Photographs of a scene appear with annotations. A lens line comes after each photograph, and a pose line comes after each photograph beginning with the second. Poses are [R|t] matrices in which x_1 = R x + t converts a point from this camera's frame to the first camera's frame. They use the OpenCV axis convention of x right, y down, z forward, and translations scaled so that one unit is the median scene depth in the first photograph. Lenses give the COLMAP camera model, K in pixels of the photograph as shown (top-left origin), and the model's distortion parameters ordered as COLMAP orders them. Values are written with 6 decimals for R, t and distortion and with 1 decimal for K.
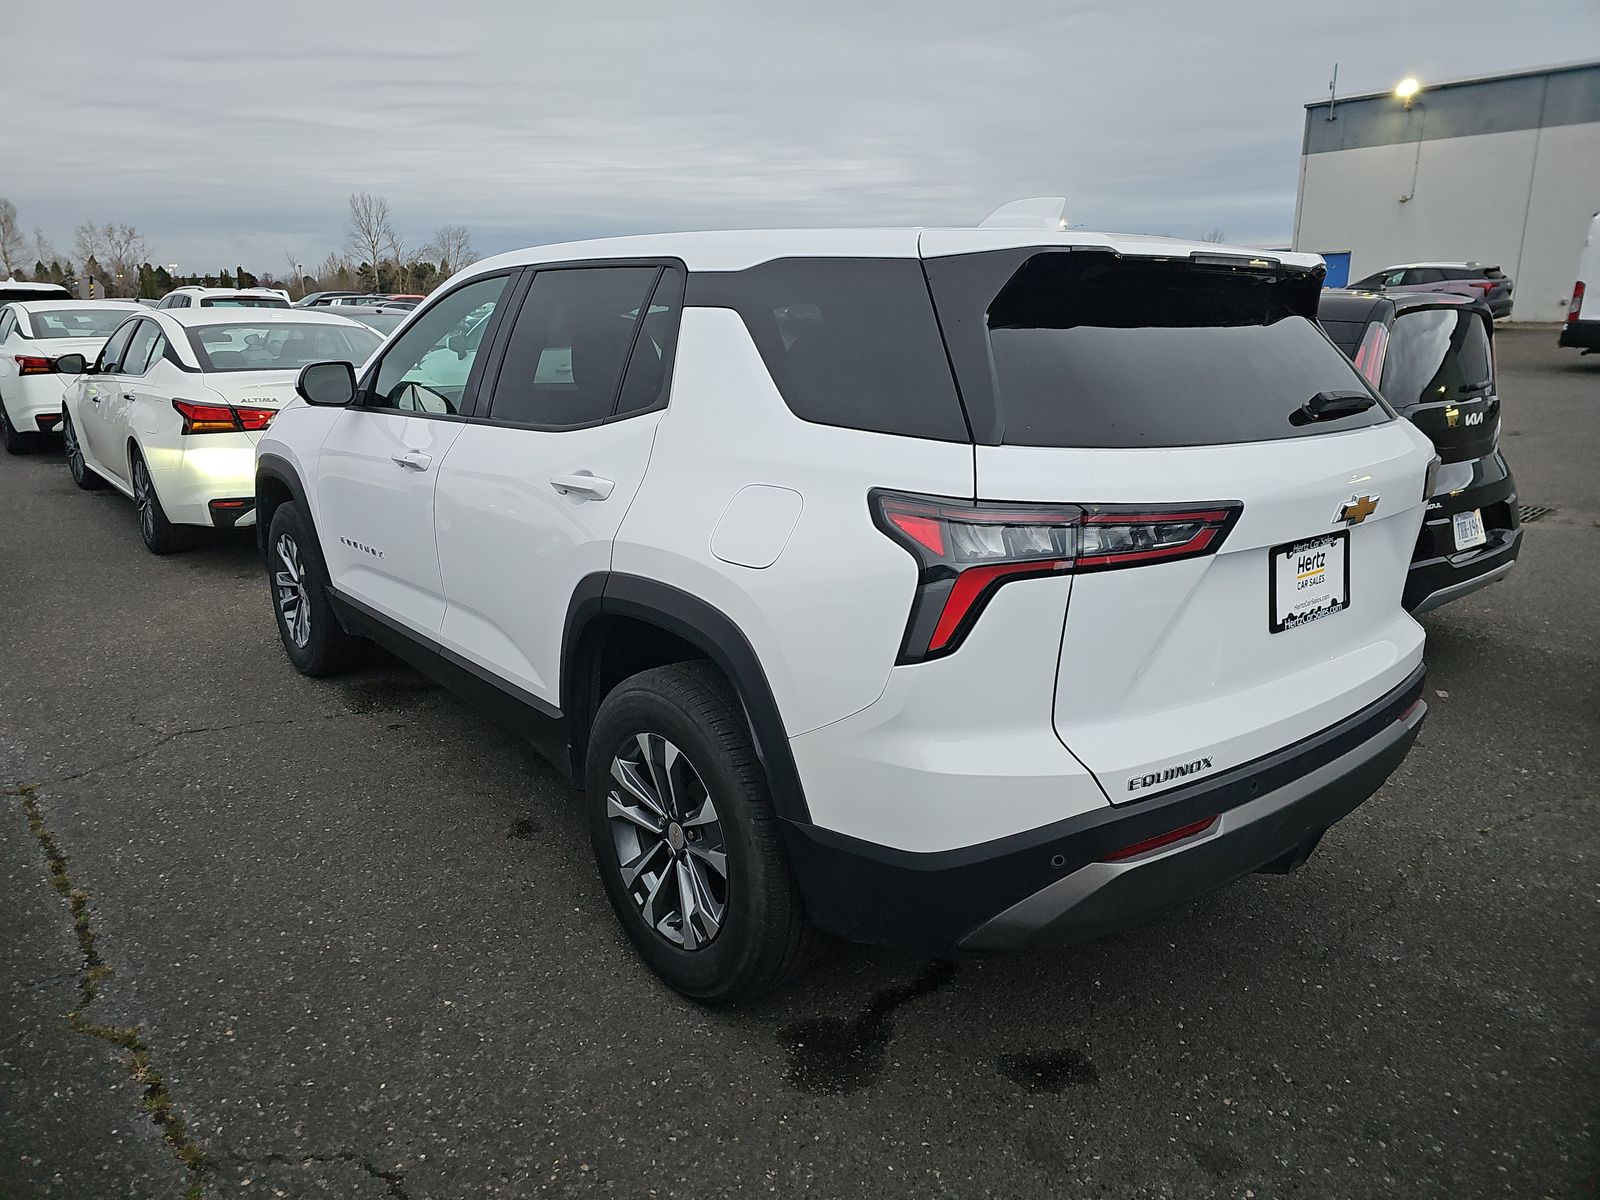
lens RADIAL K [[1067.6, 0, 797.3], [0, 1067.6, 580.8], [0, 0, 1]] dist [0.030354, -0.014665]
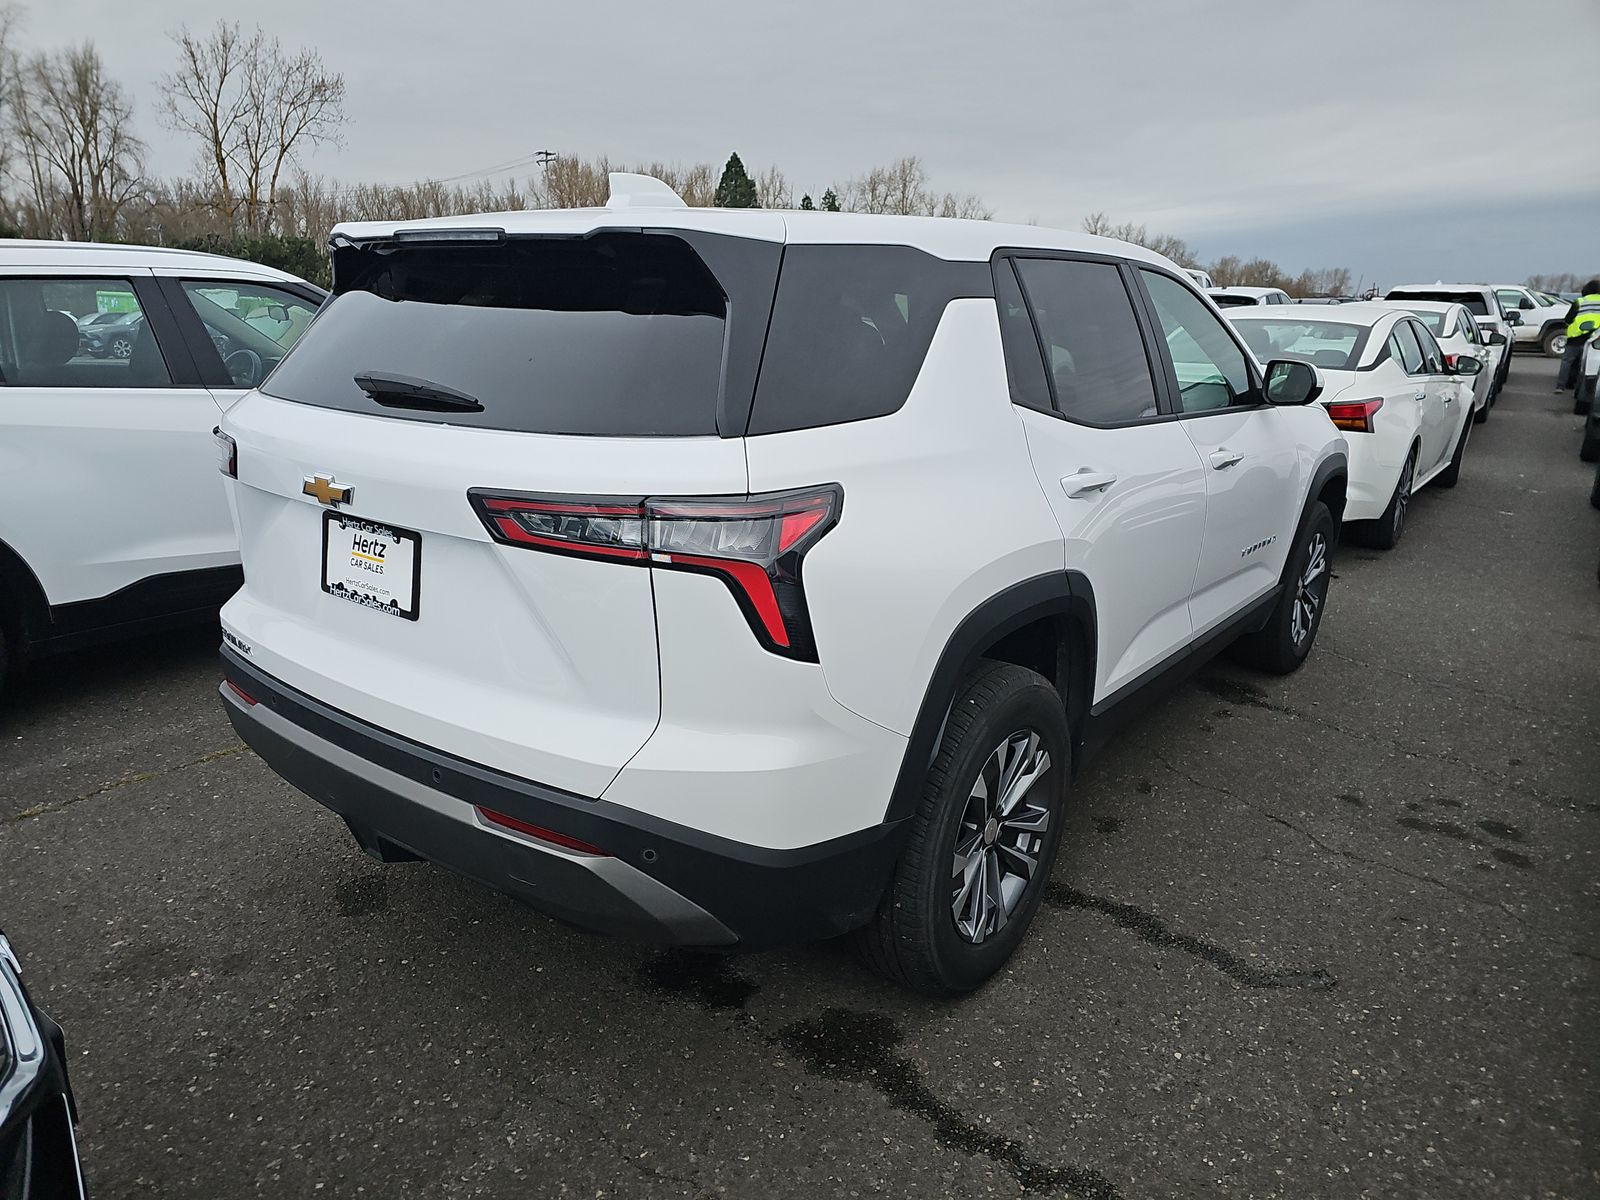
lens RADIAL K [[1067.6, 0, 795.4], [0, 1067.6, 598.4], [0, 0, 1]] dist [0.030354, -0.014665]
pose [[0.205663, 0.255417, -0.944704, 1.531533], [-0.249192, 0.947188, 0.201839, -0.272618], [0.946365, 0.193902, 0.258450, 1.155363]]
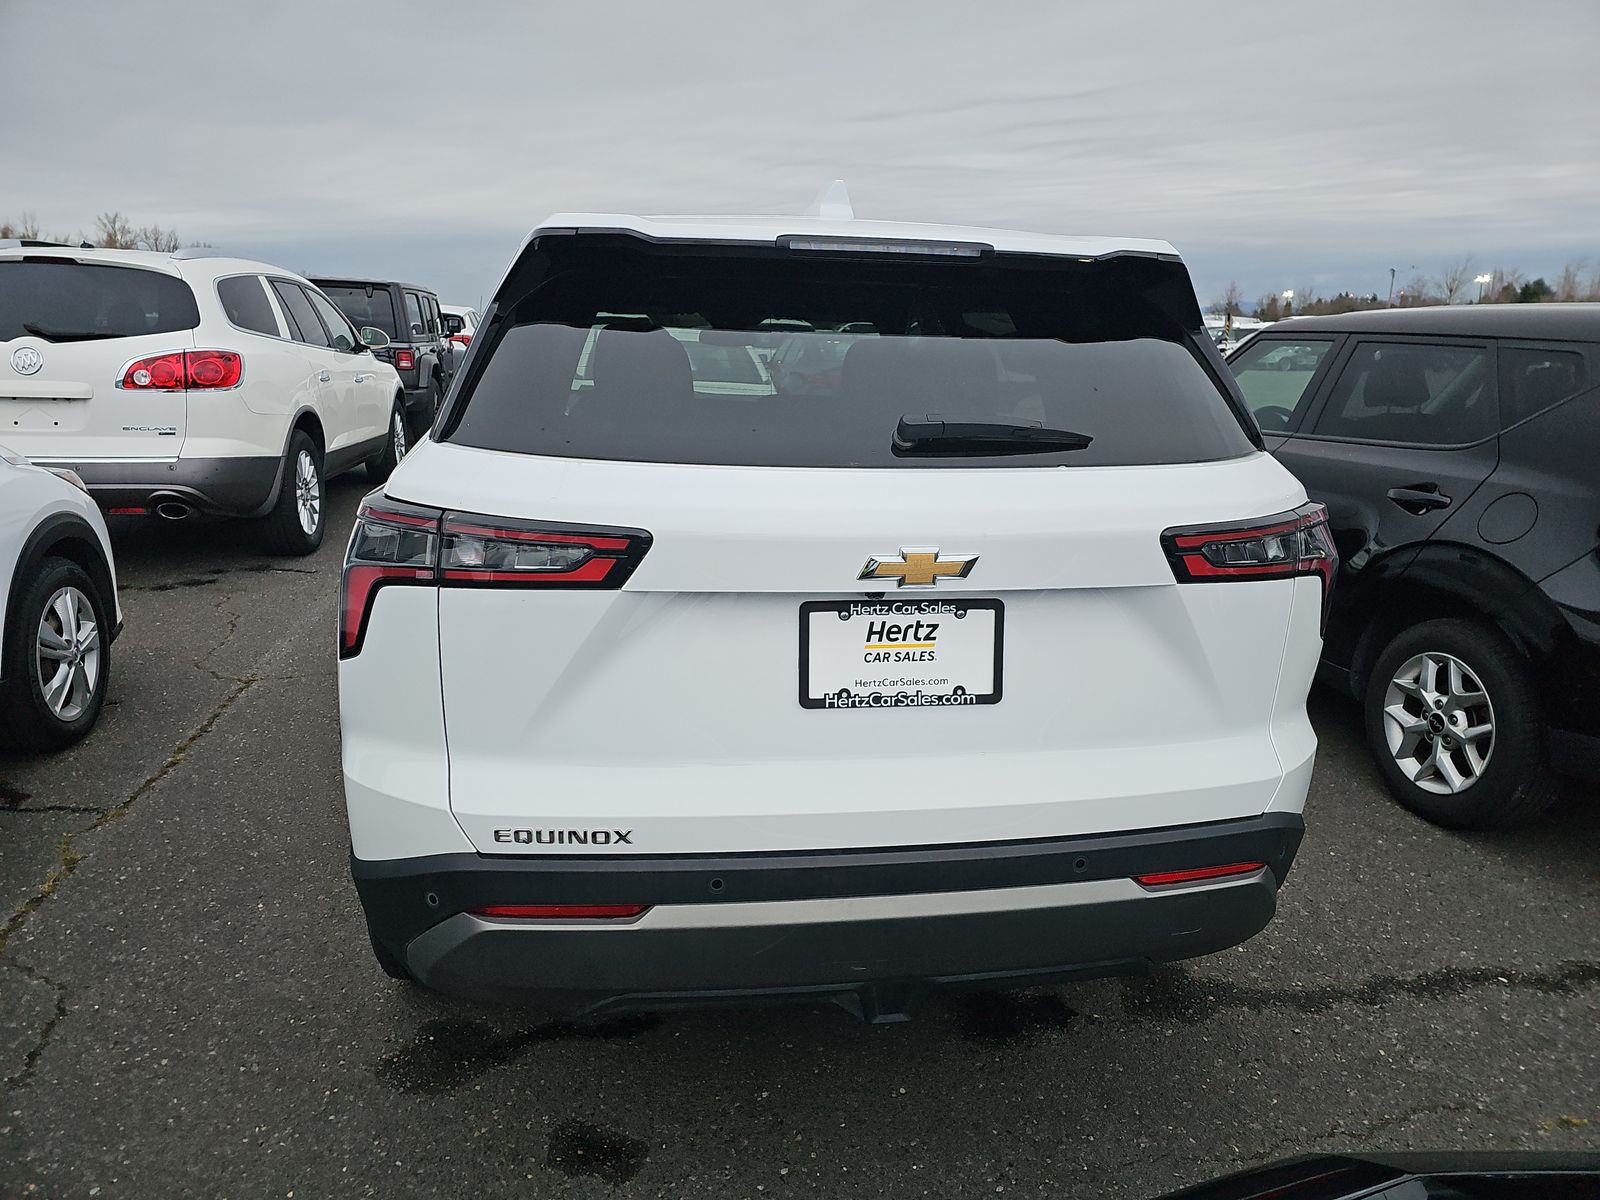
lens RADIAL K [[1067.6, 0, 793.2], [0, 1067.6, 595.2], [0, 0, 1]] dist [0.030354, -0.014665]
pose [[0.860722, 0.130220, -0.492139, 0.808945], [-0.137201, 0.990297, 0.022077, -0.050786], [0.490239, 0.048520, 0.870237, 0.297065]]
